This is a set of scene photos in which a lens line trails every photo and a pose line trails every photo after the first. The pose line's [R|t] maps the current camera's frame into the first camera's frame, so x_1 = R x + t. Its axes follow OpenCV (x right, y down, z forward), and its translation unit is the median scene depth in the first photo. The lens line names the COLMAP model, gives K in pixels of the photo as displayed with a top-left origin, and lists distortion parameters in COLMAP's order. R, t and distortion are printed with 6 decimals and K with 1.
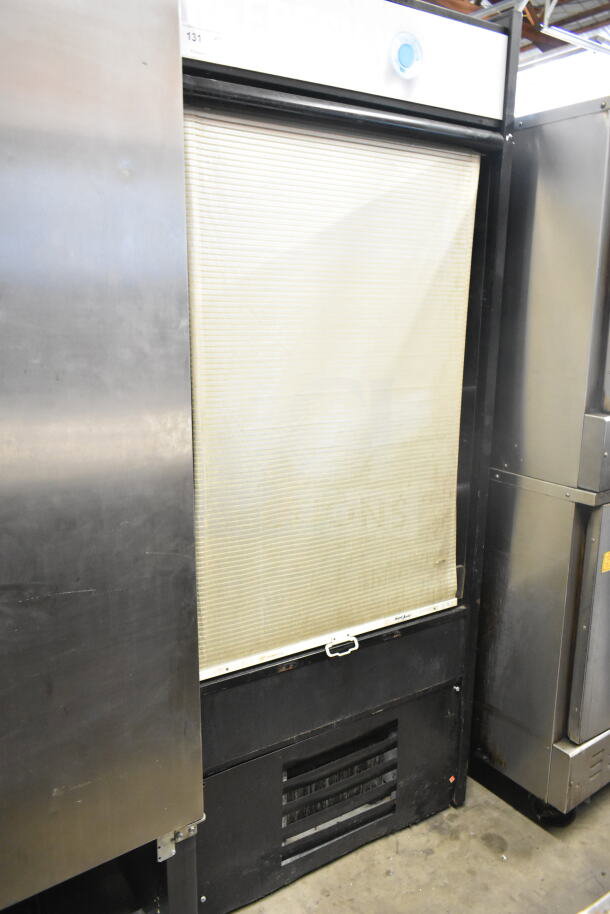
lens RADIAL K [[717.1, 0, 302.4], [0, 717.1, 459.1], [0, 0, 1]] dist [-0.022999, 0.016373]
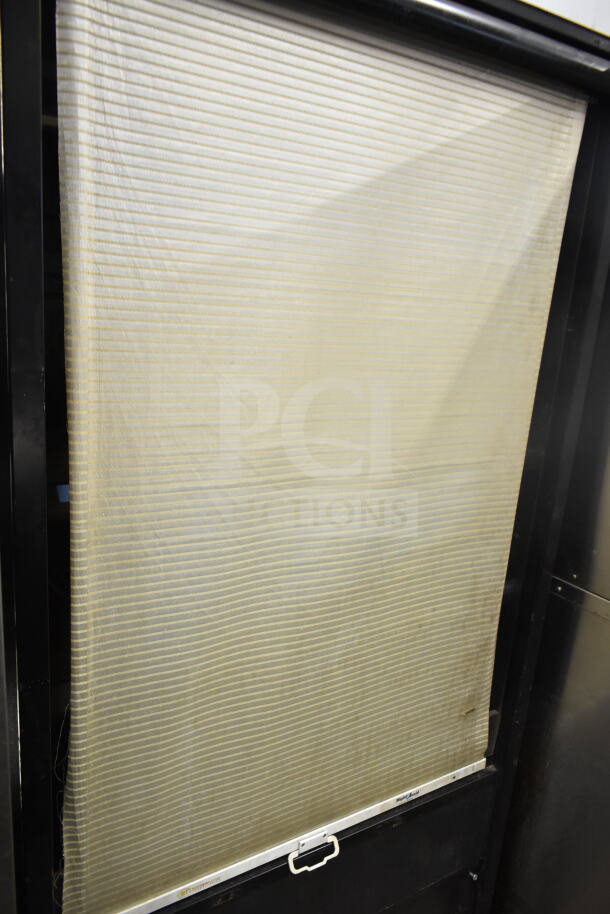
lens RADIAL K [[717.1, 0, 309.3], [0, 717.1, 462.6], [0, 0, 1]] dist [-0.022999, 0.016373]
pose [[0.997538, 0.065815, 0.024216, 0.012194], [-0.066670, 0.997112, 0.036381, -0.116096], [-0.021752, -0.037906, 0.999045, 0.369340]]
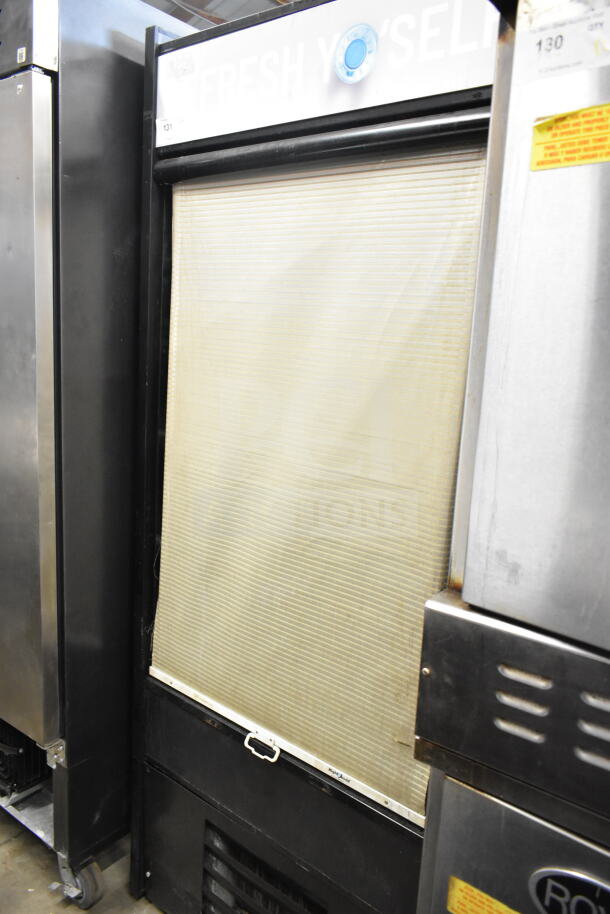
lens RADIAL K [[717.1, 0, 307.6], [0, 717.1, 458.0], [0, 0, 1]] dist [-0.022999, 0.016373]
pose [[0.292344, 0.178064, -0.939589, 0.831751], [-0.261900, 0.959857, 0.100418, -0.178790], [0.919752, 0.216722, 0.327243, 0.694017]]
